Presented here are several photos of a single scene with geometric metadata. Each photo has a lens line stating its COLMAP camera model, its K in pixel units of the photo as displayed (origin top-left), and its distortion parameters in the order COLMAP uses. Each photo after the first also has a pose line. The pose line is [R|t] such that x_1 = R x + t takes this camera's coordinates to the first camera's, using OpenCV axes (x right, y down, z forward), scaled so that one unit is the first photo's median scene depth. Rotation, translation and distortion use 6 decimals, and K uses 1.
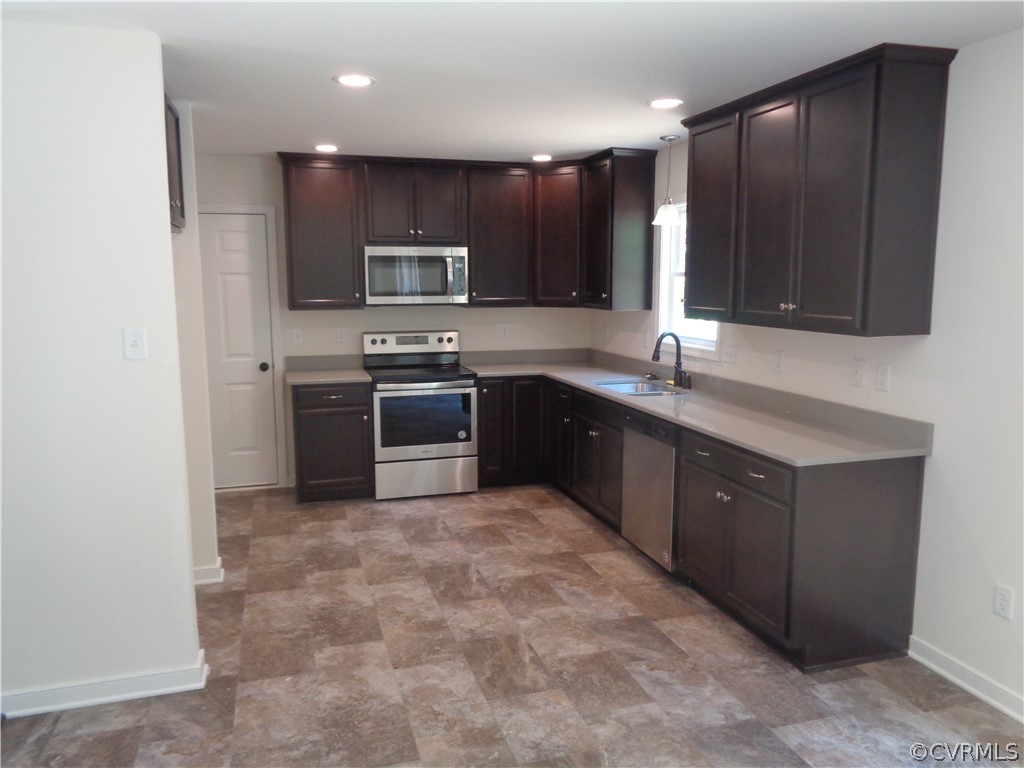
lens RADIAL K [[772.6, 0, 512.0], [0, 772.6, 384.0], [0, 0, 1]] dist [0.012631, 0.001938]
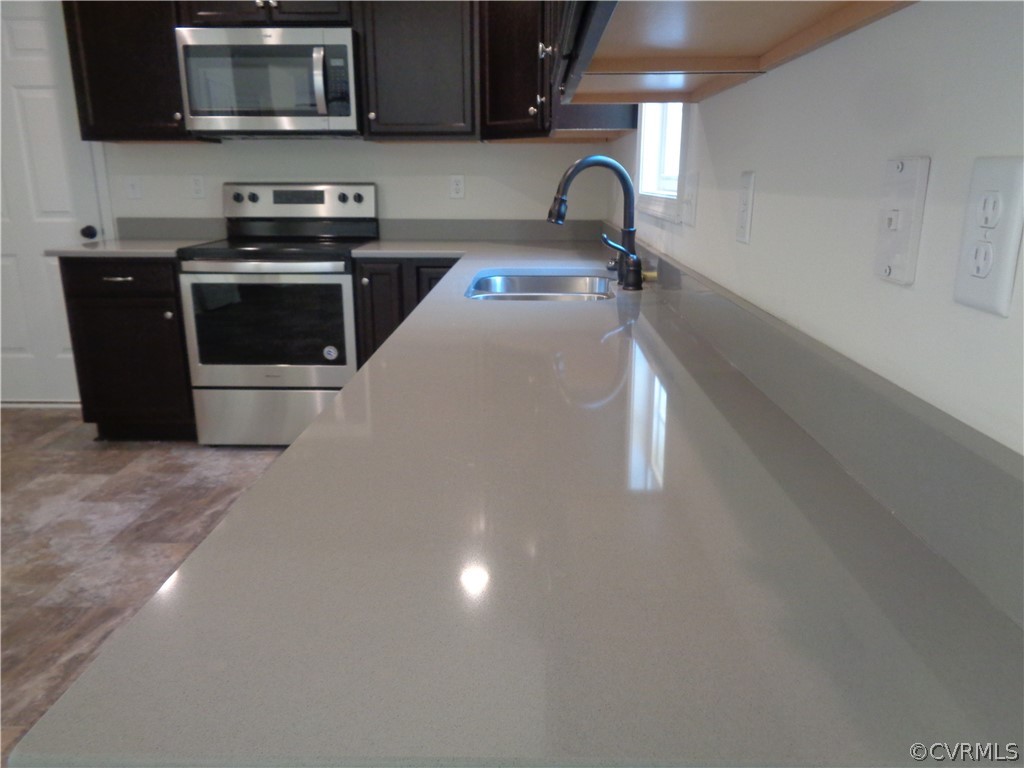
lens RADIAL K [[772.6, 0, 512.0], [0, 772.6, 384.0], [0, 0, 1]] dist [0.012631, 0.001938]
pose [[0.949256, 0.083386, -0.303250, 0.259782], [-0.045630, 0.990524, 0.129536, 0.004940], [0.311178, -0.109125, 0.944066, 0.477681]]
